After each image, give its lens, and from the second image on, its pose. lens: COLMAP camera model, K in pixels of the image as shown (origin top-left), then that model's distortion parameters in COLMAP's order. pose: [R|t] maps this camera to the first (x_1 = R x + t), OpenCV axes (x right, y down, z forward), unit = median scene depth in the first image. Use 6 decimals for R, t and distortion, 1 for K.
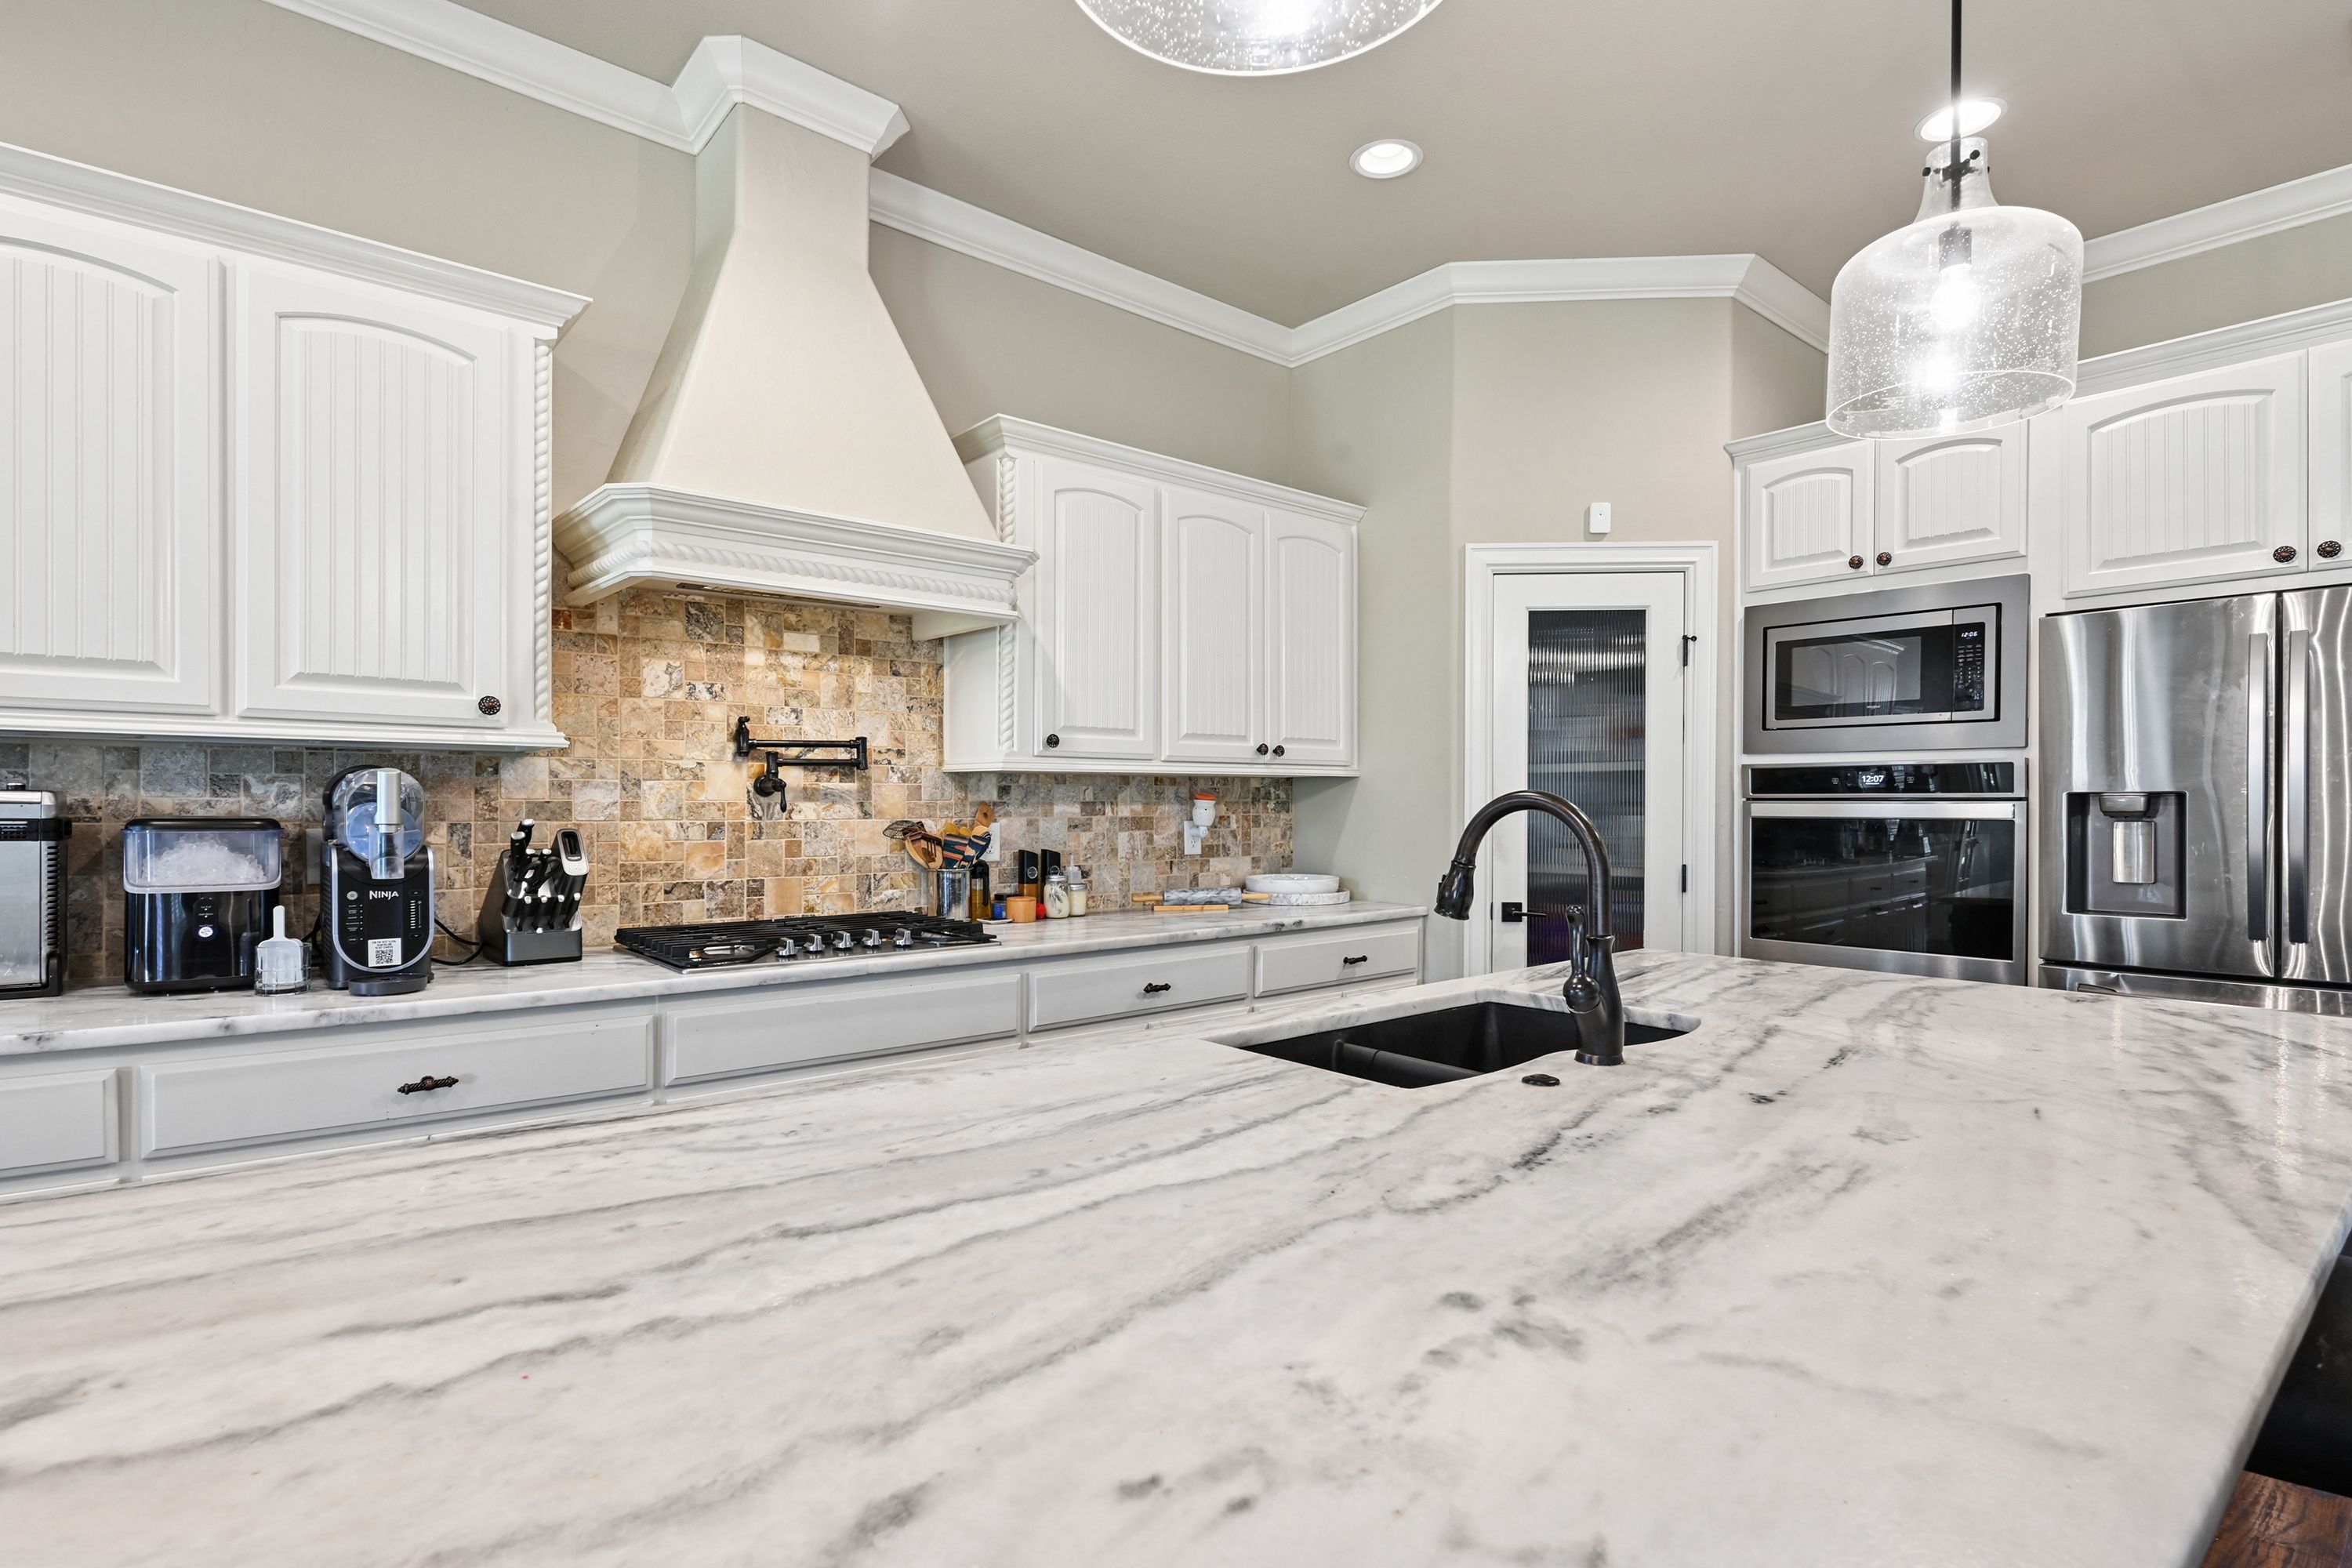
lens RADIAL K [[1145.4, 0, 1186.8], [0, 1145.4, 810.2], [0, 0, 1]] dist [-0.003850, 0.000609]
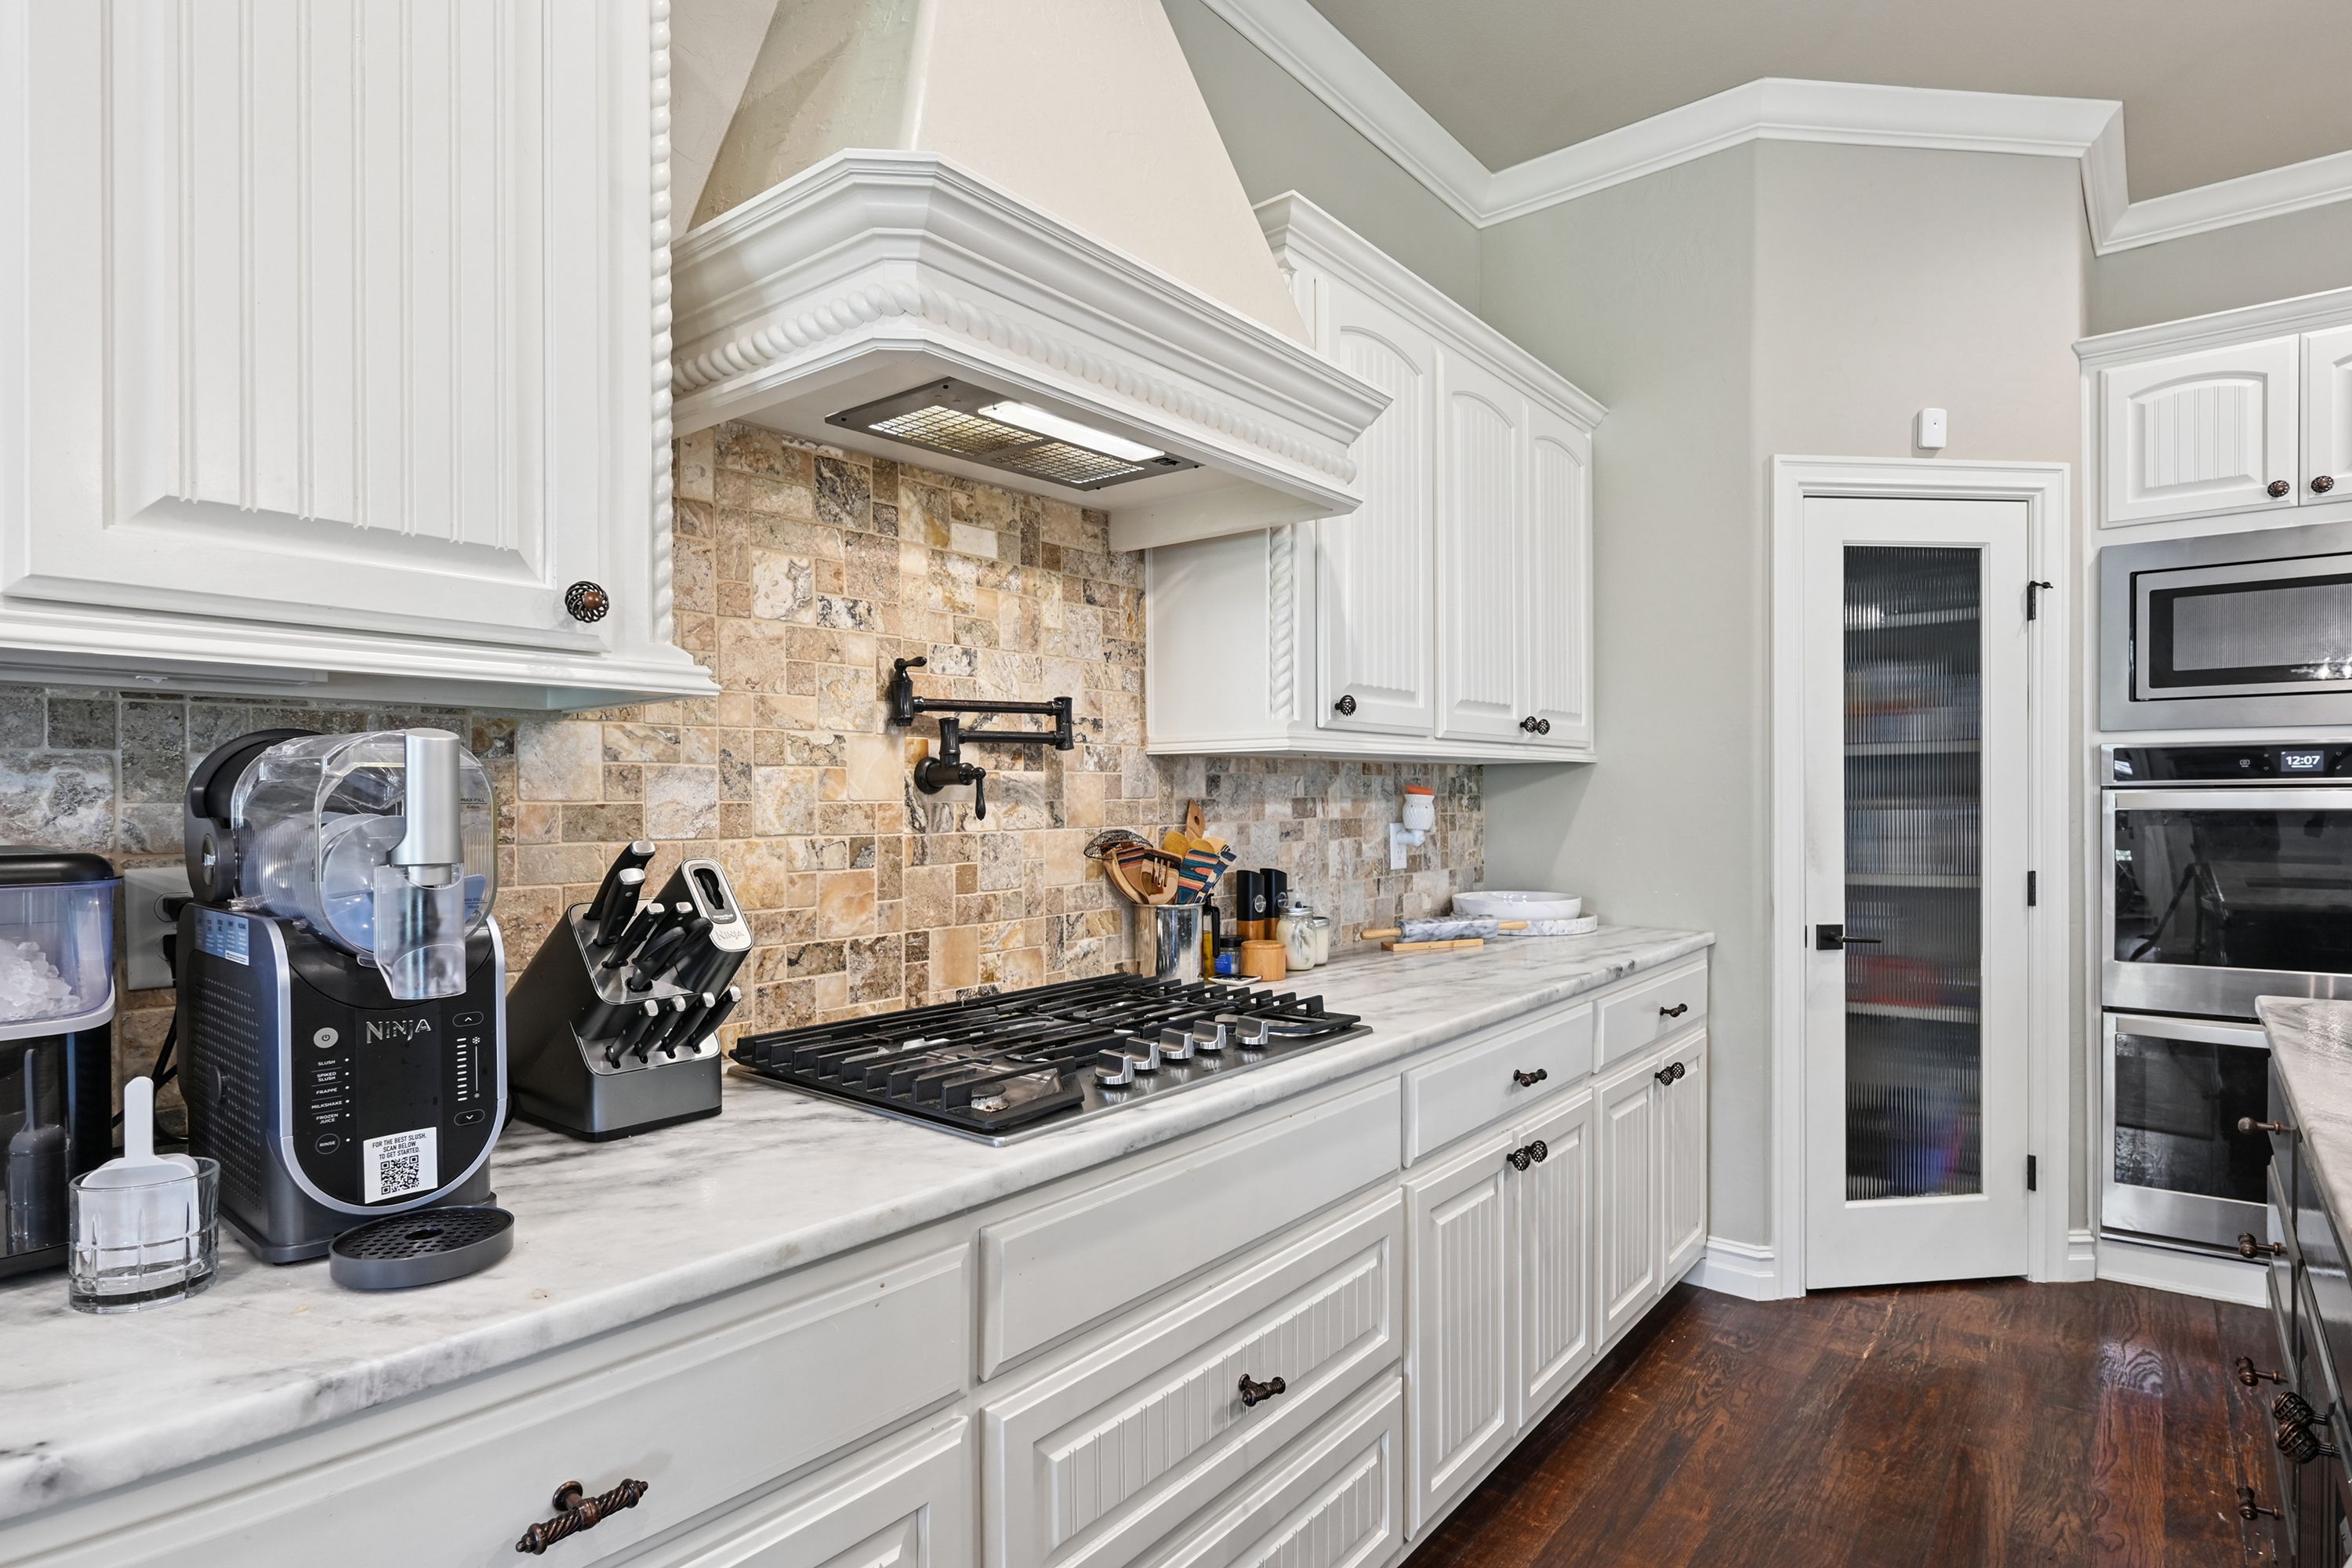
lens RADIAL K [[1185.6, 0, 1184.5], [0, 1185.6, 806.2], [0, 0, 1]] dist [-0.004844, 0.000409]
pose [[0.984149, -0.009625, 0.177082, -0.326139], [0.009750, 0.999952, 0.000168, -0.003816], [-0.177075, 0.001561, 0.984196, 0.342723]]
